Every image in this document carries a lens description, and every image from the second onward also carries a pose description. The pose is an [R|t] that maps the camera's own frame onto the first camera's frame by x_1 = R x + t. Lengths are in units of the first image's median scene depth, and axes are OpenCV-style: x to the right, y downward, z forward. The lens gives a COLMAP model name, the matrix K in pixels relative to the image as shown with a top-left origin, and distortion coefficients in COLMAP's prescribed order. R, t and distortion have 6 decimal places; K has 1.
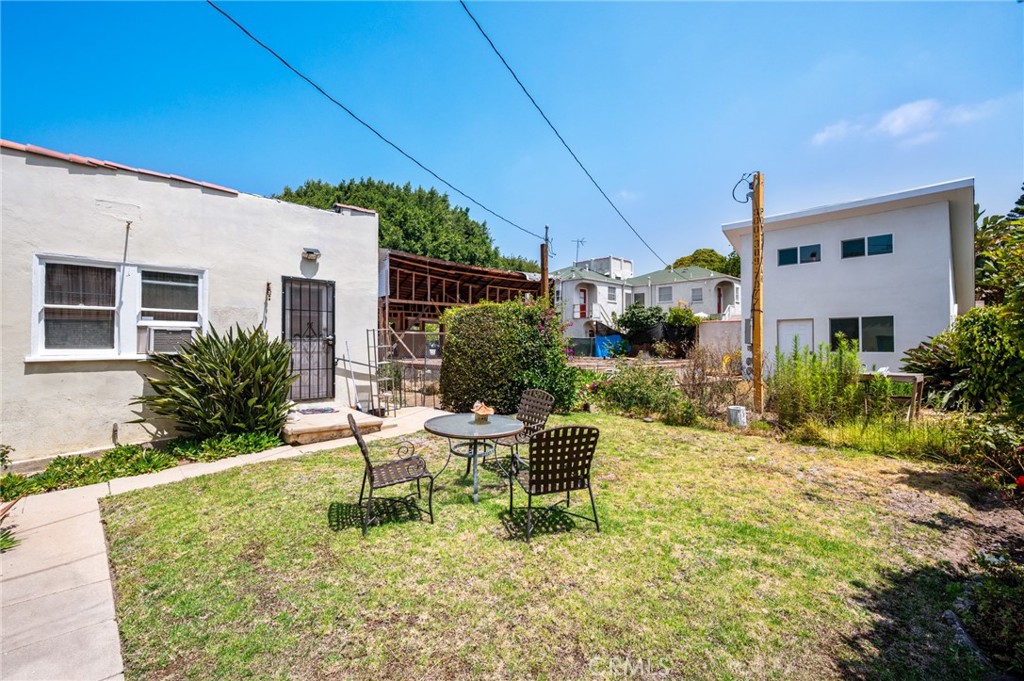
lens RADIAL K [[467.4, 0, 489.3], [0, 467.4, 346.4], [0, 0, 1]] dist [0.018125, -0.005784]
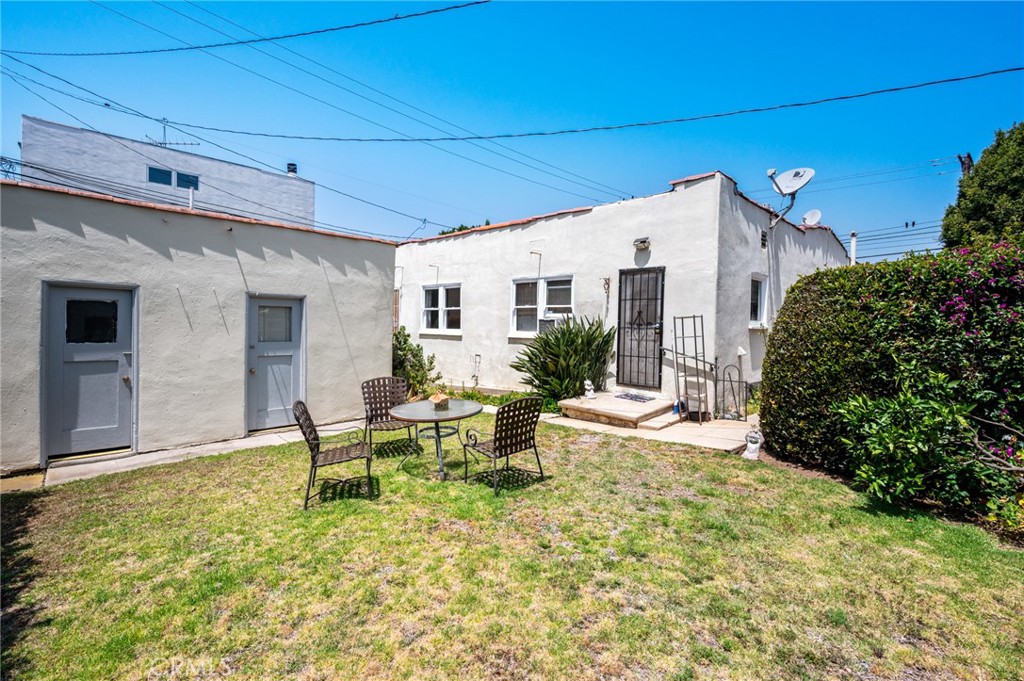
lens RADIAL K [[466.9, 0, 513.0], [0, 466.9, 338.7], [0, 0, 1]] dist [0.007954, 0.001449]
pose [[0.011842, 0.037340, -0.999232, 0.714933], [-0.021718, 0.999076, 0.037077, -0.025245], [0.999694, 0.021262, 0.012642, 0.801274]]
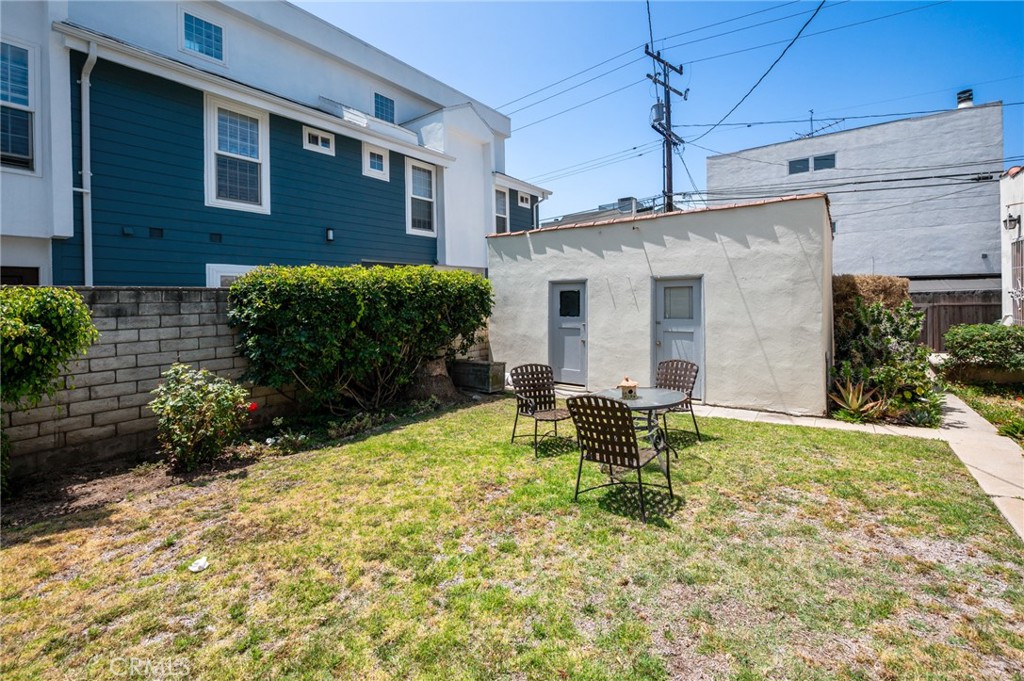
lens RADIAL K [[467.4, 0, 530.7], [0, 467.4, 293.4], [0, 0, 1]] dist [0.018125, -0.005784]
pose [[-0.990116, 0.021783, -0.138546, 0.226675], [0.022786, 0.999724, -0.005656, -0.031536], [0.138385, -0.008757, -0.990340, 1.323900]]
